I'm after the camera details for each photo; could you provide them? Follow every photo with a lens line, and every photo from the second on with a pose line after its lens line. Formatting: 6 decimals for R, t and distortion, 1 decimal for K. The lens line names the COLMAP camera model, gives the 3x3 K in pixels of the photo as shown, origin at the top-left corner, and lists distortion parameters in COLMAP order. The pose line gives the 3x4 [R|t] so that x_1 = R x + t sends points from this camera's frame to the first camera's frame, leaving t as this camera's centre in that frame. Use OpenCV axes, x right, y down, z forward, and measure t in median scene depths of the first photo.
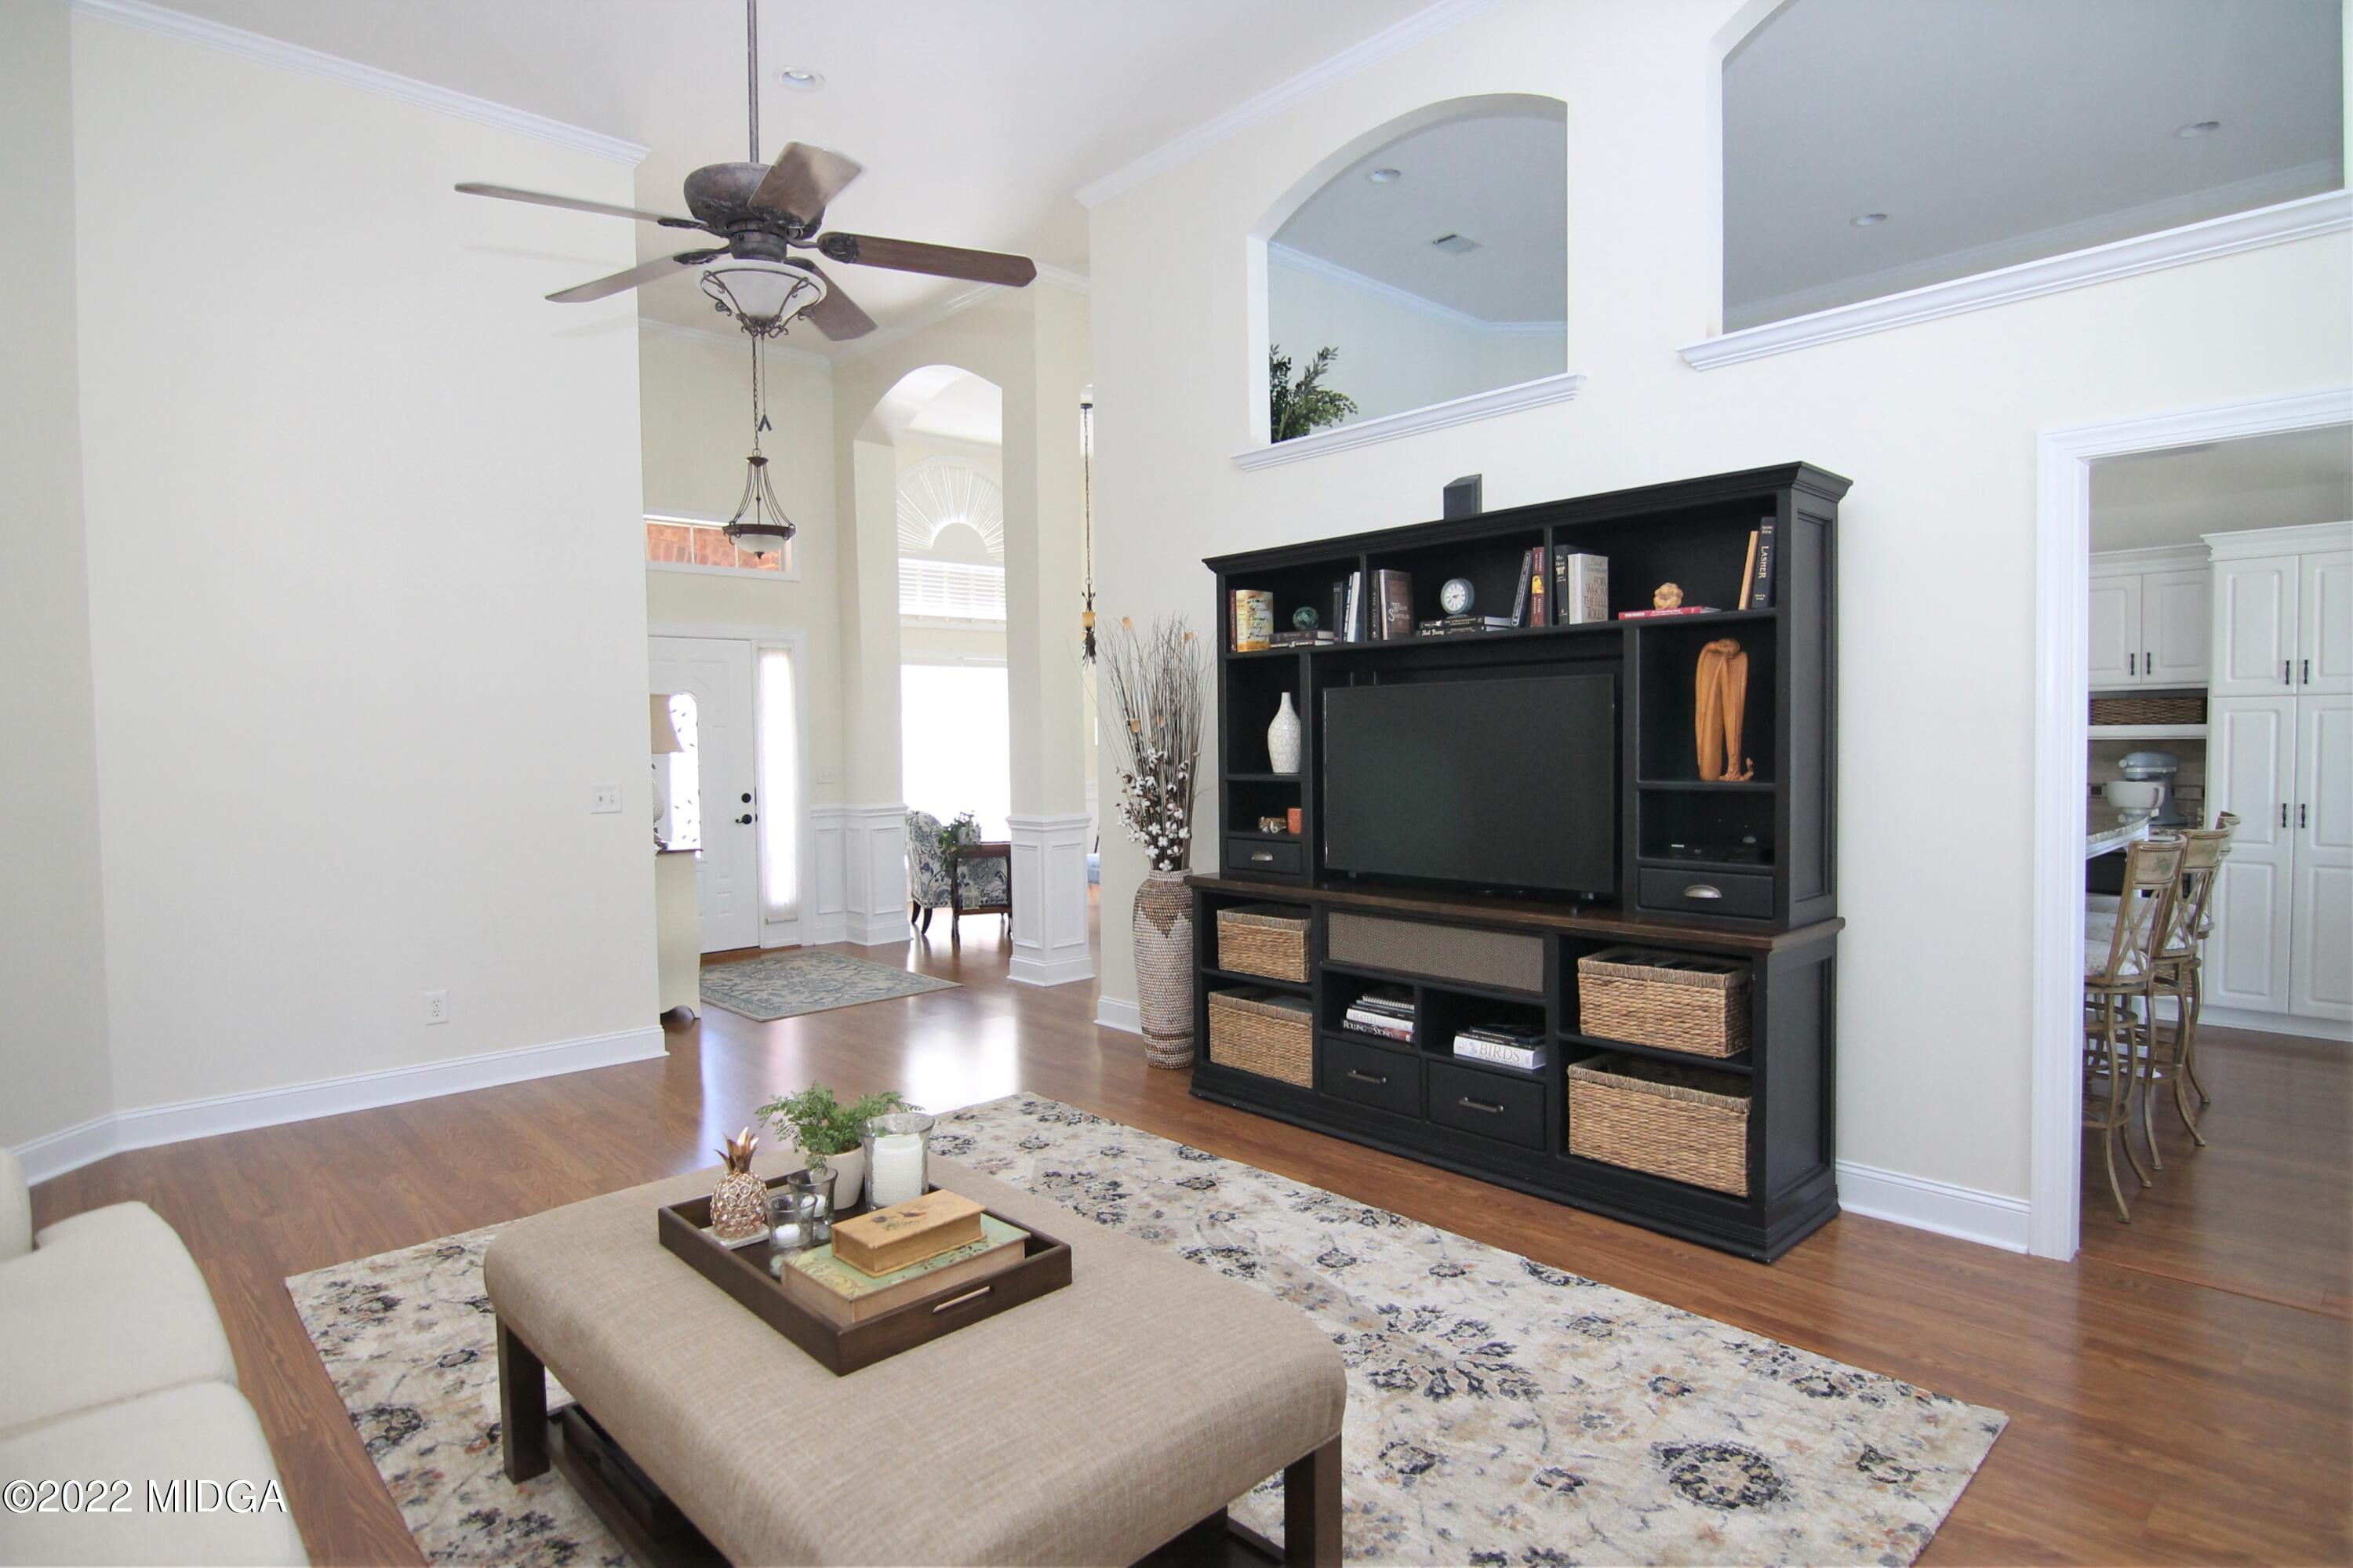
lens RADIAL K [[1232.3, 0, 1188.0], [0, 1232.3, 782.5], [0, 0, 1]] dist [-0.001967, -0.013879]
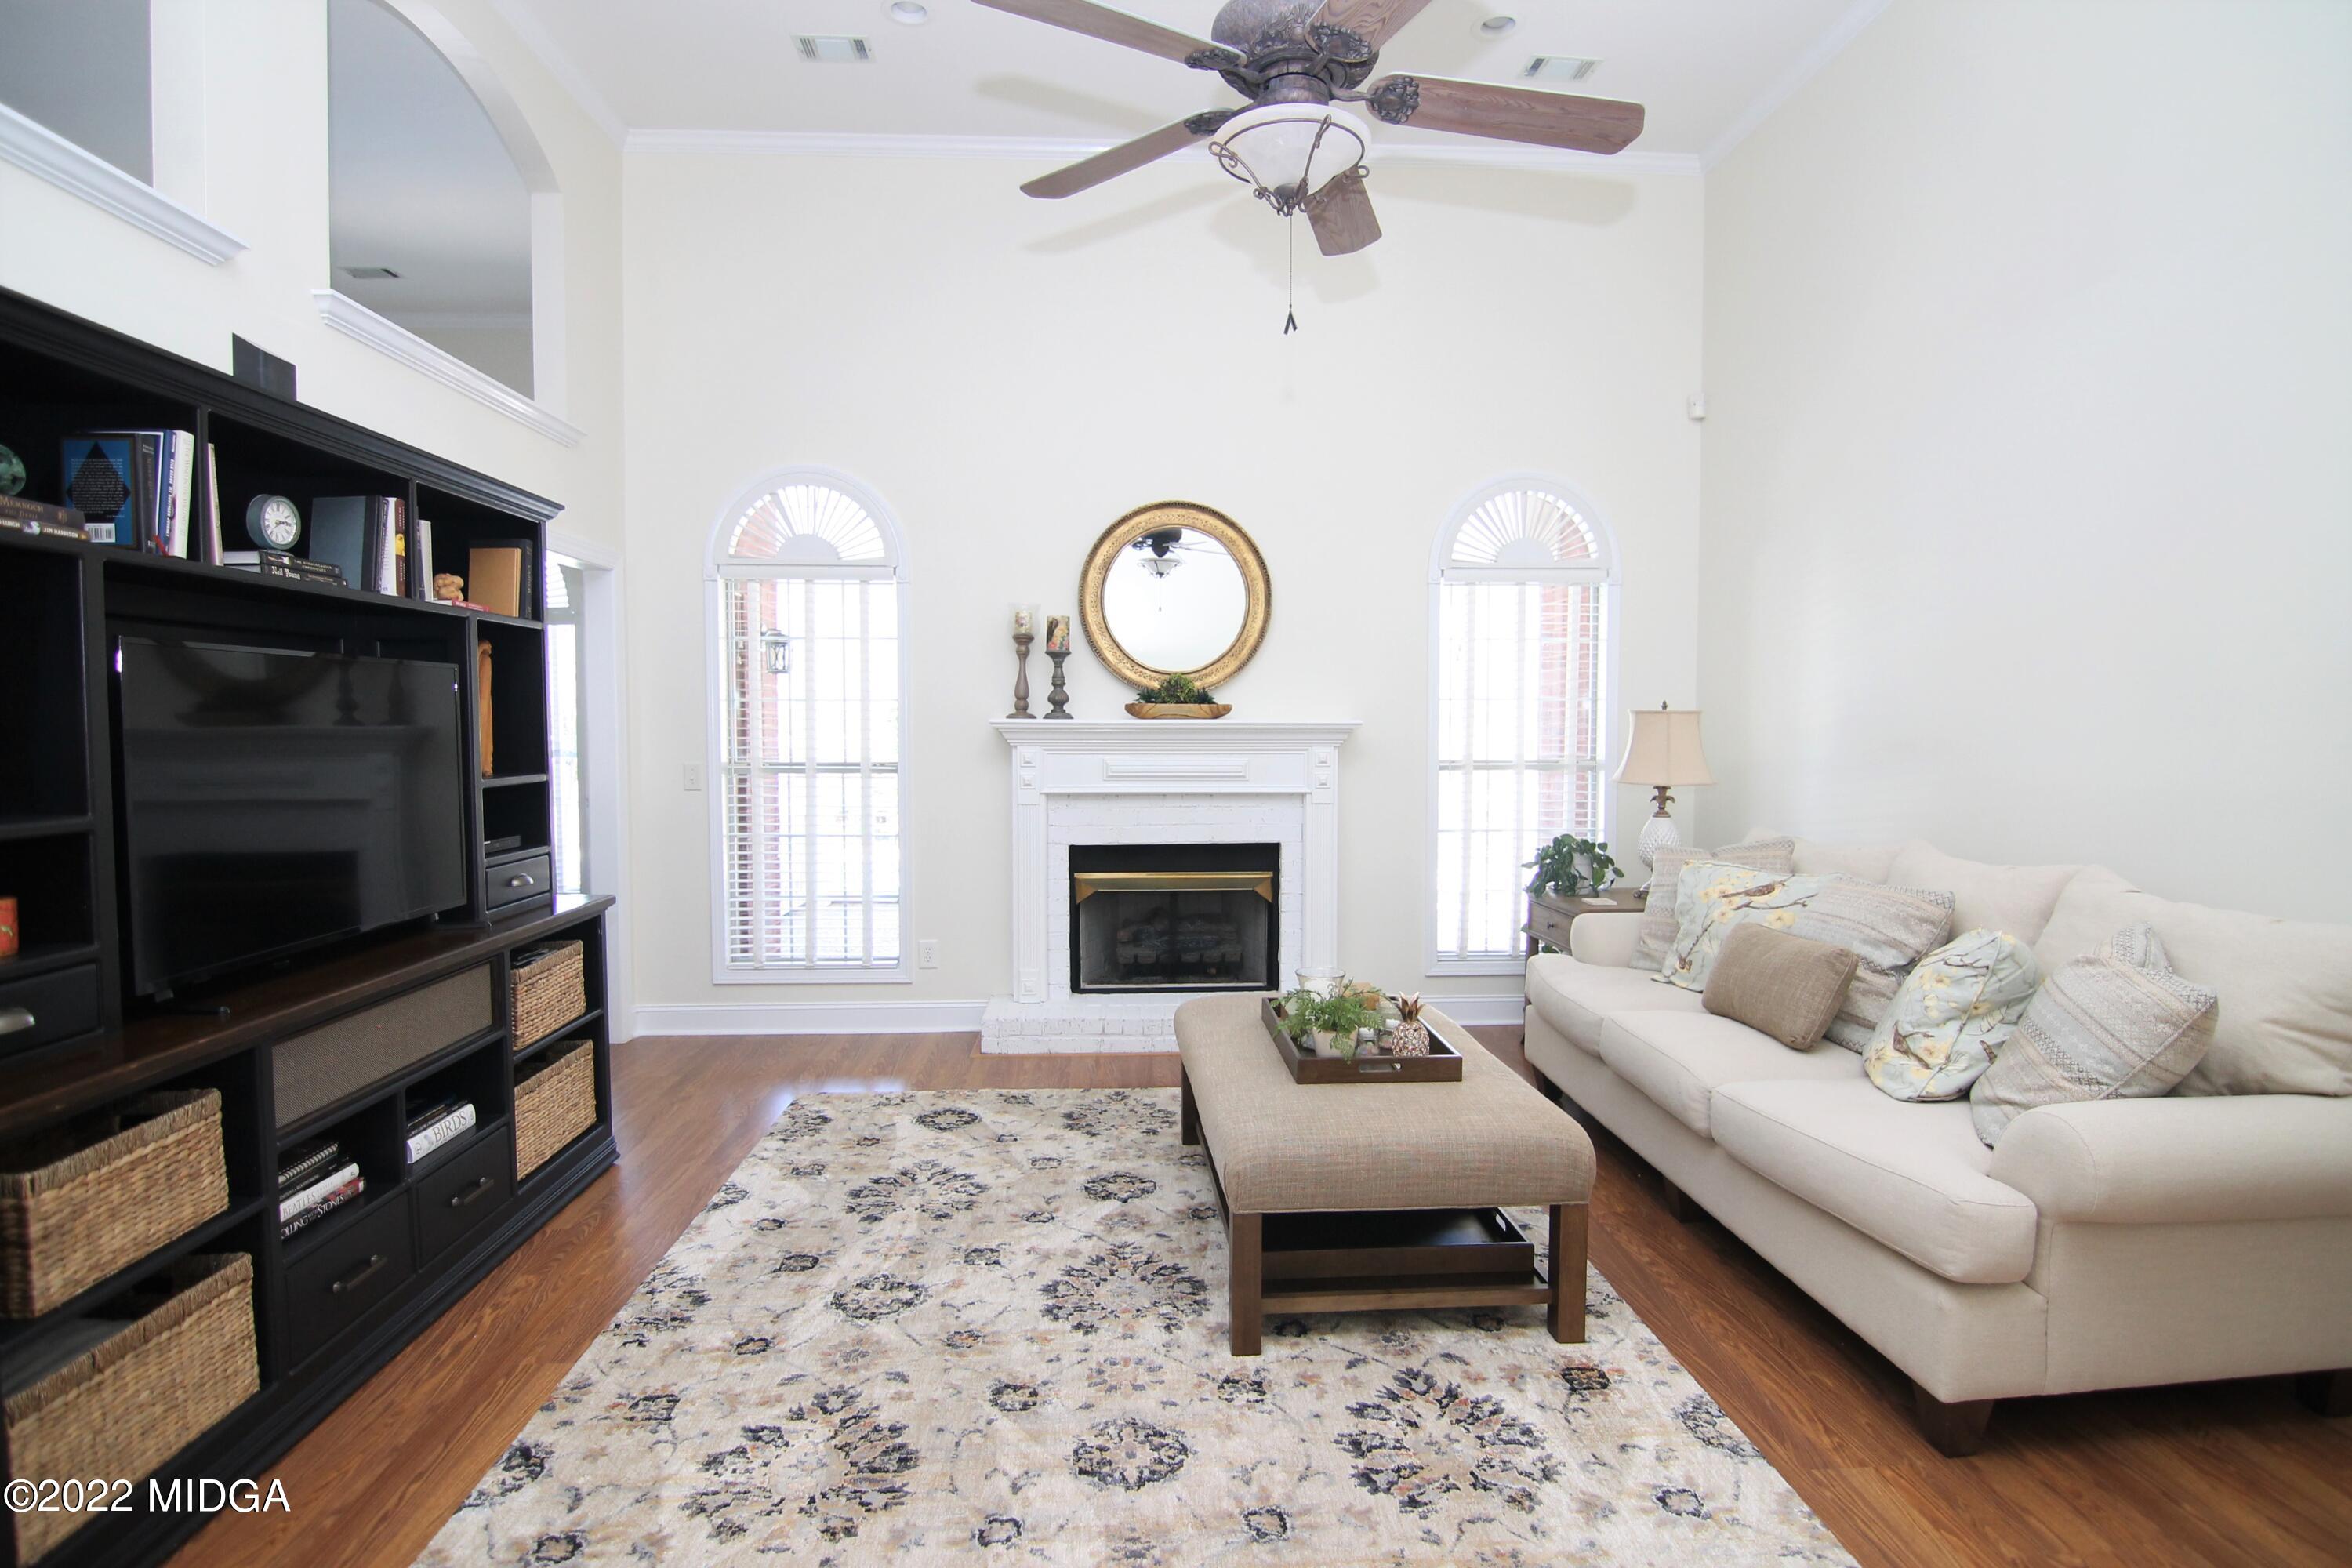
lens RADIAL K [[1231.8, 0, 1187.5], [0, 1231.8, 782.5], [0, 0, 1]] dist [-0.001967, -0.013879]
pose [[-0.768486, -0.017672, 0.639623, -0.604905], [0.036451, 0.996786, 0.071335, -0.041962], [-0.638828, 0.078135, -0.765372, 1.252917]]
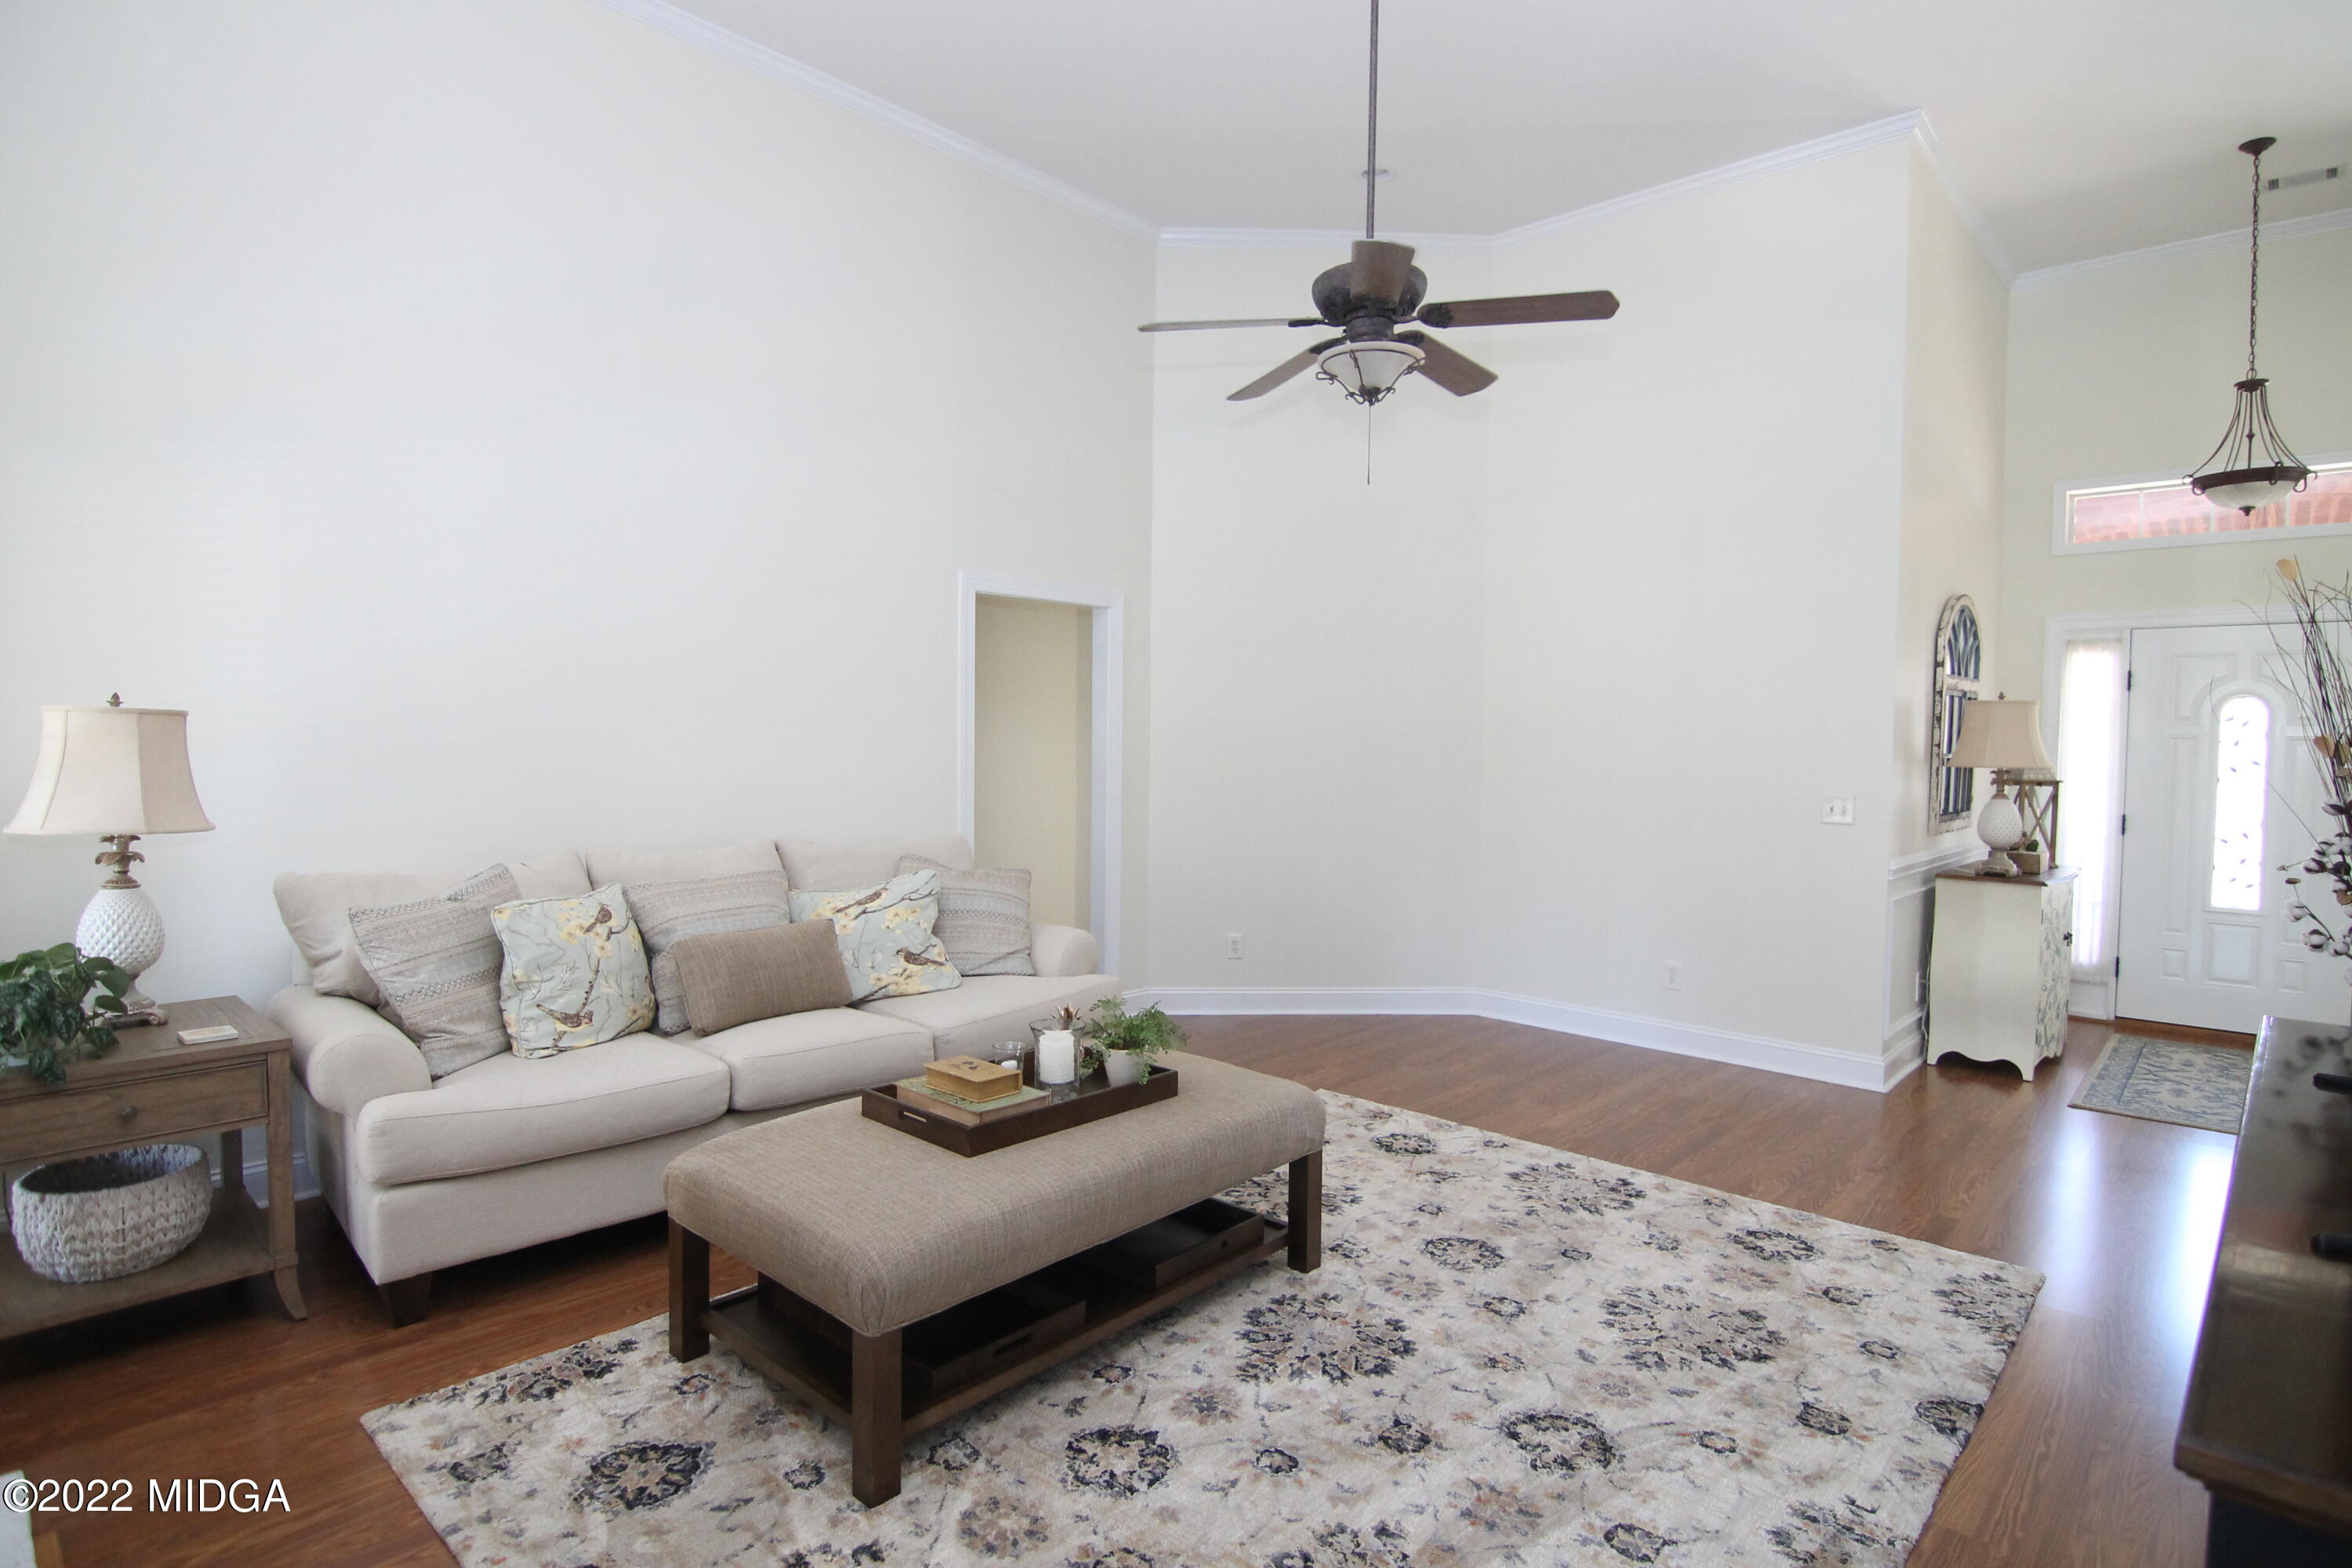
lens RADIAL K [[1202.5, 0, 1186.3], [0, 1202.5, 779.2], [0, 0, 1]] dist [-0.001611, -0.013766]
pose [[0.068270, 0.046205, -0.996596, 0.601626], [-0.054325, 0.997617, 0.042531, -0.032039], [0.996187, 0.051237, 0.070617, 0.570066]]
